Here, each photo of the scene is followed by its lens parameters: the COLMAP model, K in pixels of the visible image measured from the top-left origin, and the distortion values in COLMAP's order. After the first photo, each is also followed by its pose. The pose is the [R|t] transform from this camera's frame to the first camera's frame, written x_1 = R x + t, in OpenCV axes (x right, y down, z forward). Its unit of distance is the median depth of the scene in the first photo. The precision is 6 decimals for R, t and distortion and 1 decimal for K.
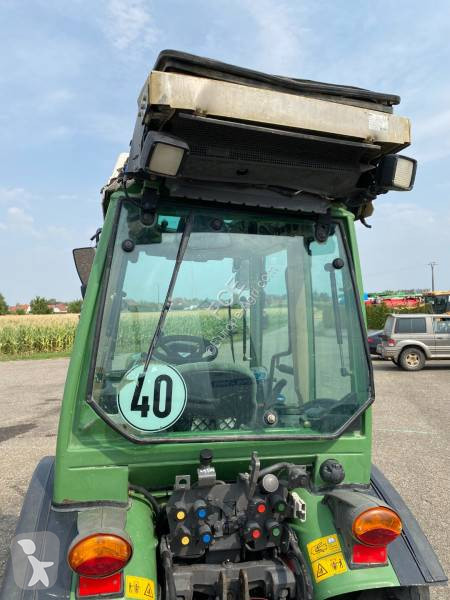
lens RADIAL K [[466.7, 0, 226.3], [0, 466.7, 306.5], [0, 0, 1]] dist [0.048923, -0.051783]
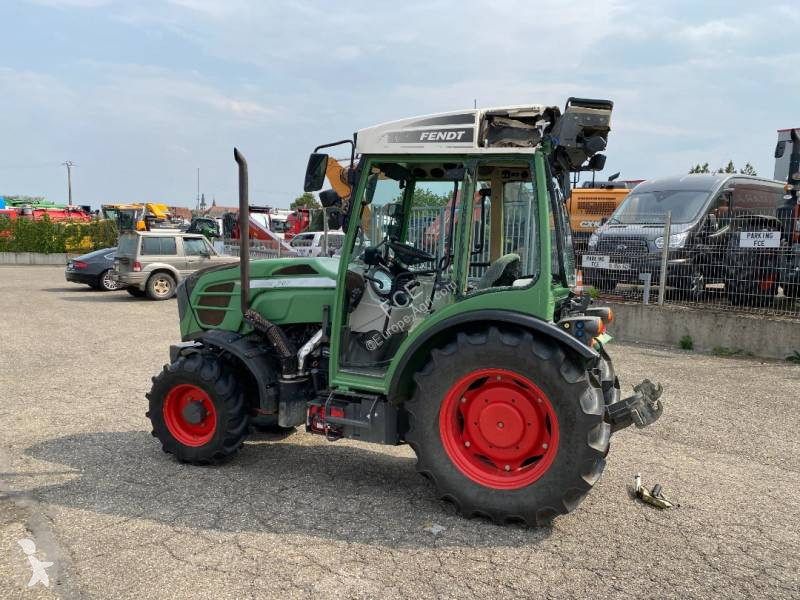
lens RADIAL K [[622.3, 0, 394.6], [0, 622.3, 295.8], [0, 0, 1]] dist [0.048923, -0.051783]
pose [[0.616879, -0.042401, 0.785915, -2.250207], [-0.046383, 0.994854, 0.090080, 0.100344], [-0.785690, -0.092022, 0.611738, -0.050585]]
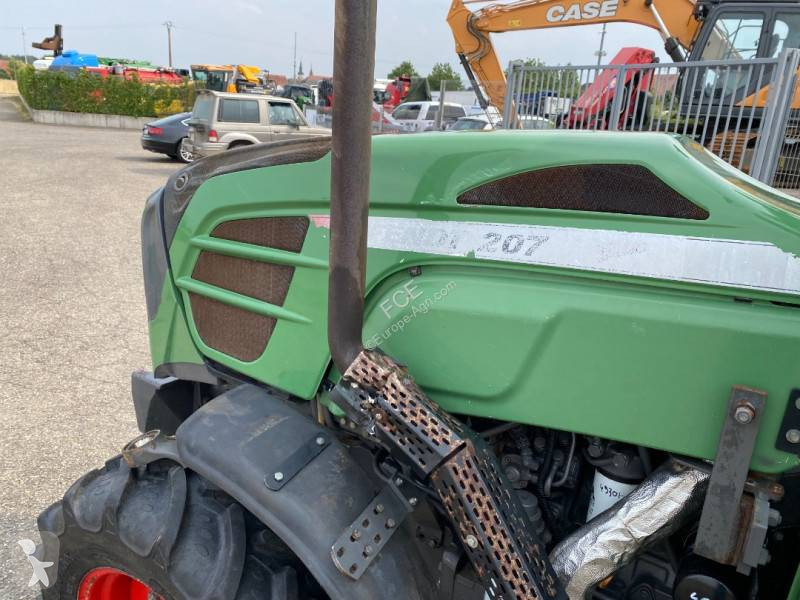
lens RADIAL K [[622.3, 0, 394.6], [0, 622.3, 295.8], [0, 0, 1]] dist [0.048923, -0.051783]
pose [[0.726873, -0.139405, 0.672474, -0.892877], [-0.081280, 0.954838, 0.285794, 0.195688], [-0.681945, -0.262395, 0.682715, 1.673484]]
